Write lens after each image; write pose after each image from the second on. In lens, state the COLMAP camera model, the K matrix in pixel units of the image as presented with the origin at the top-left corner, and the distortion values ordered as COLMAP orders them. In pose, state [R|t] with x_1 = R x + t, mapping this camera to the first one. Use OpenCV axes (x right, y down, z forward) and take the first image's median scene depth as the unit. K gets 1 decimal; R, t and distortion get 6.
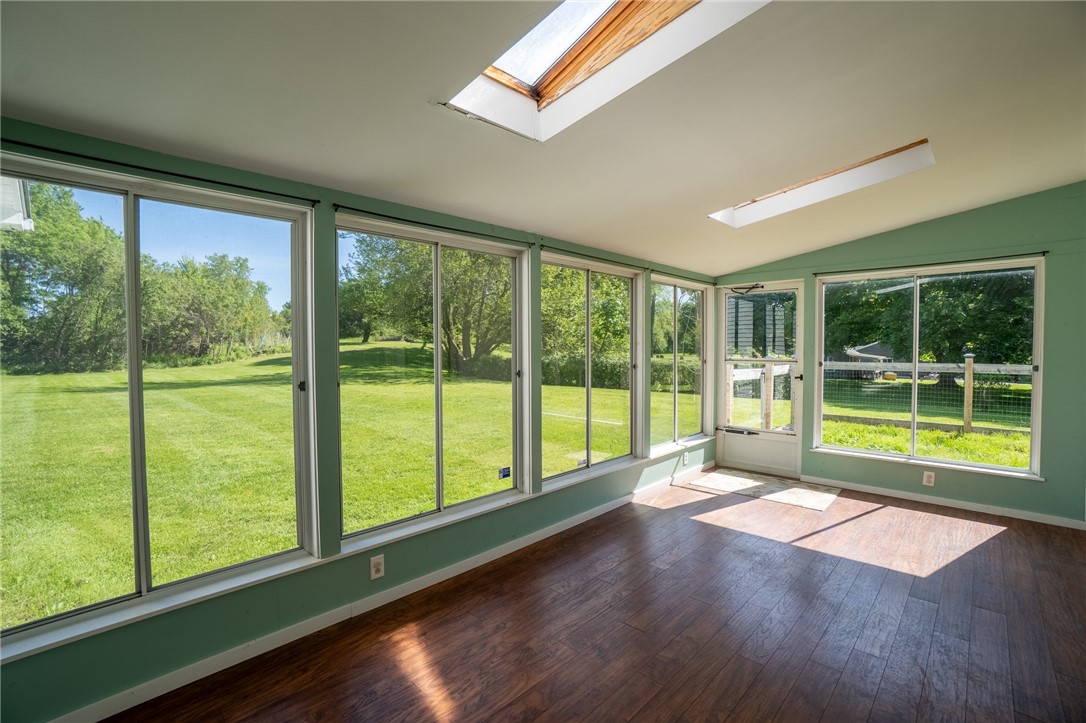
lens RADIAL K [[483.8, 0, 534.0], [0, 483.8, 362.7], [0, 0, 1]] dist [-0.059906, 0.019849]
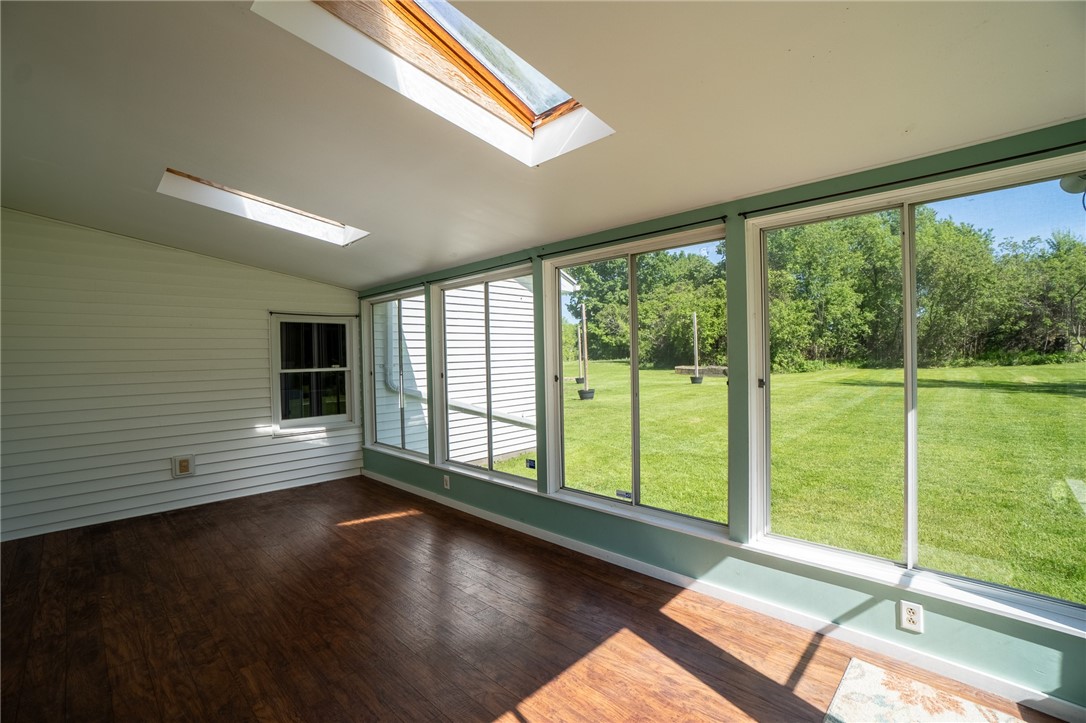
lens RADIAL K [[483.8, 0, 534.0], [0, 483.8, 362.7], [0, 0, 1]] dist [-0.059906, 0.019849]
pose [[-0.015207, 0.019805, -0.999688, 0.921161], [-0.010619, 0.999744, 0.019967, -0.028222], [0.999828, 0.010920, -0.014993, 0.878353]]
